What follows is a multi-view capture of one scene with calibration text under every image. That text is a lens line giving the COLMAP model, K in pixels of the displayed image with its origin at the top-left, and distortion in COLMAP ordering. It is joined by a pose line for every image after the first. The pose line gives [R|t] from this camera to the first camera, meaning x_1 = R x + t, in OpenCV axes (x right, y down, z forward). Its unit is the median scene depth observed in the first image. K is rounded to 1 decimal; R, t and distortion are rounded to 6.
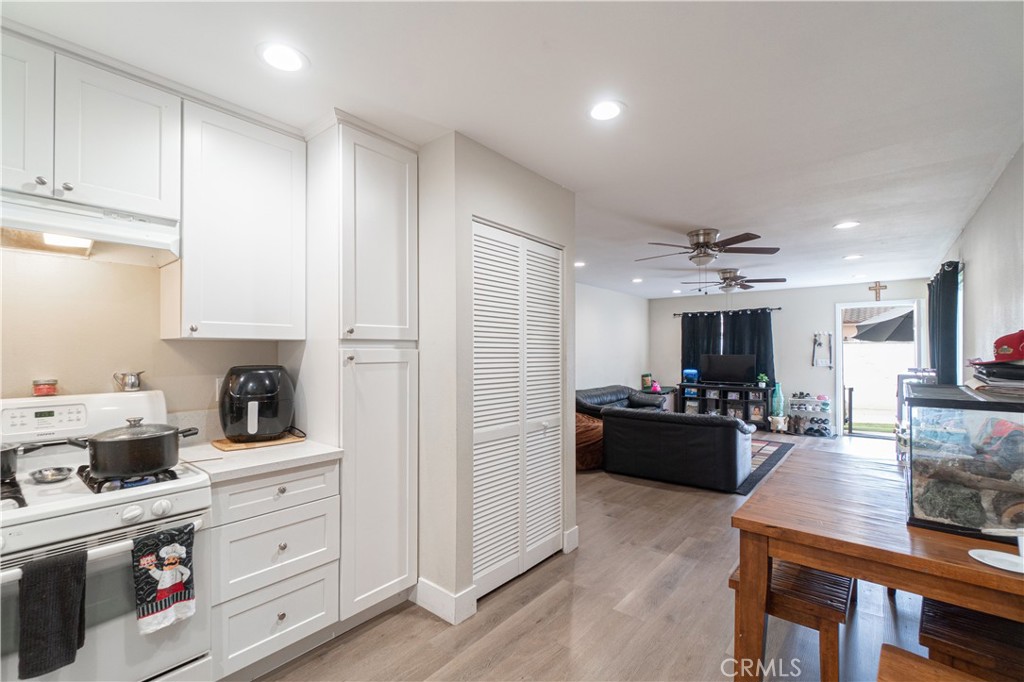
lens RADIAL K [[446.8, 0, 513.6], [0, 446.8, 343.9], [0, 0, 1]] dist [0.000367, 0.000118]
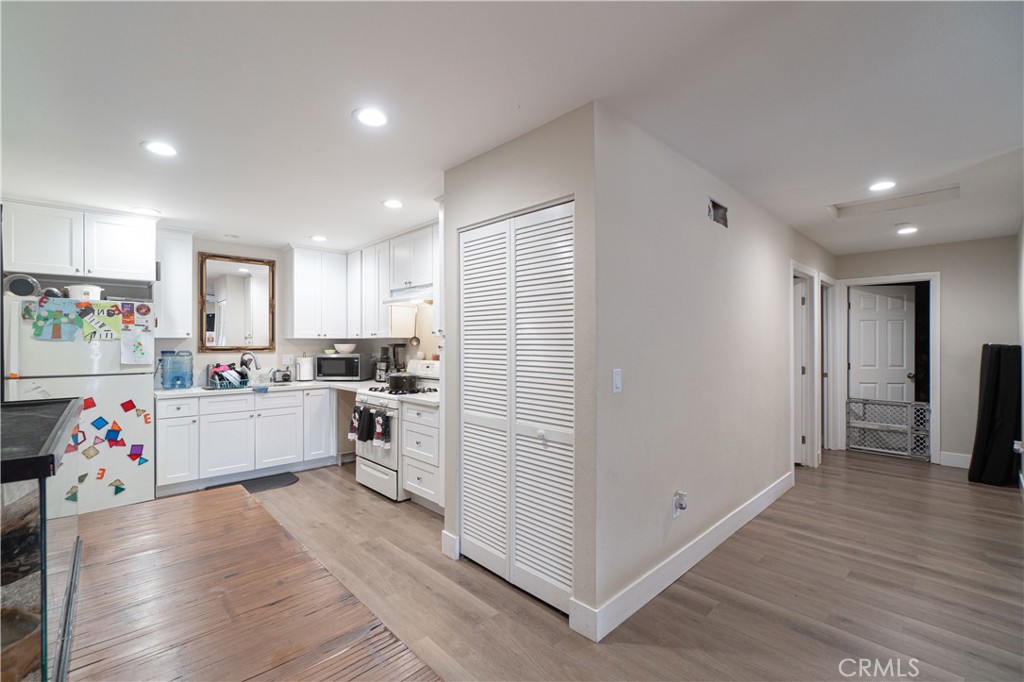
lens RADIAL K [[446.8, 0, 512.8], [0, 446.8, 343.8], [0, 0, 1]] dist [0.000367, 0.000118]
pose [[-0.118227, -0.006766, -0.992964, 0.955876], [0.009392, 0.999924, -0.007932, 0.026622], [0.992942, -0.010263, -0.118155, 1.138119]]
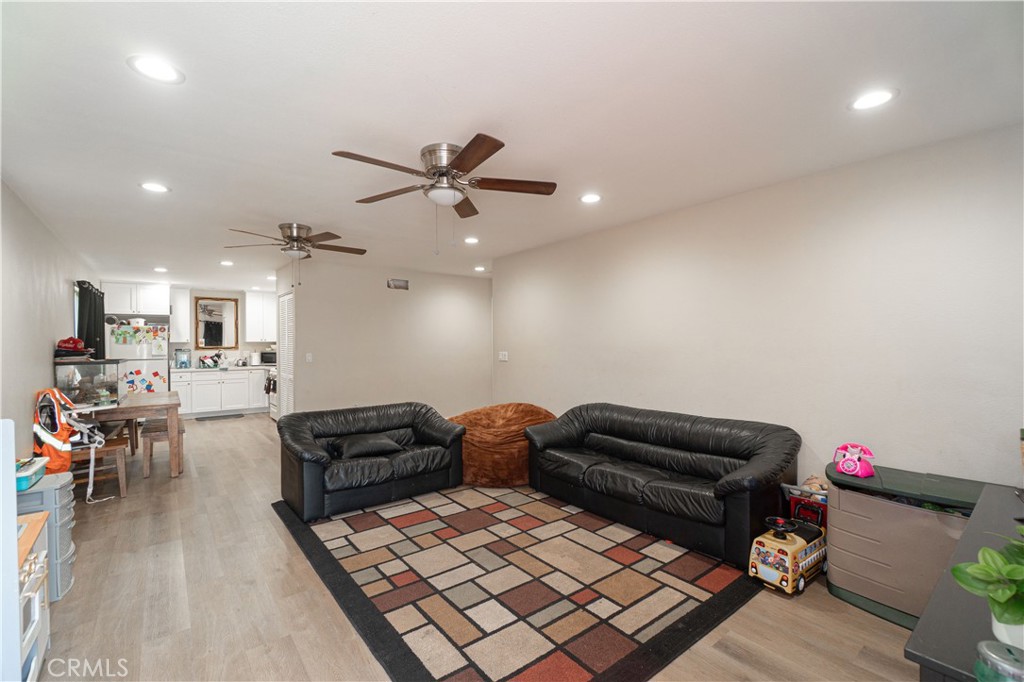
lens RADIAL K [[446.8, 0, 513.0], [0, 446.8, 345.3], [0, 0, 1]] dist [0.000367, 0.000118]
pose [[-0.214694, -0.000780, -0.976681, 2.133918], [0.015525, 0.999871, -0.004212, 0.052866], [0.976558, -0.016067, -0.214654, 2.775016]]
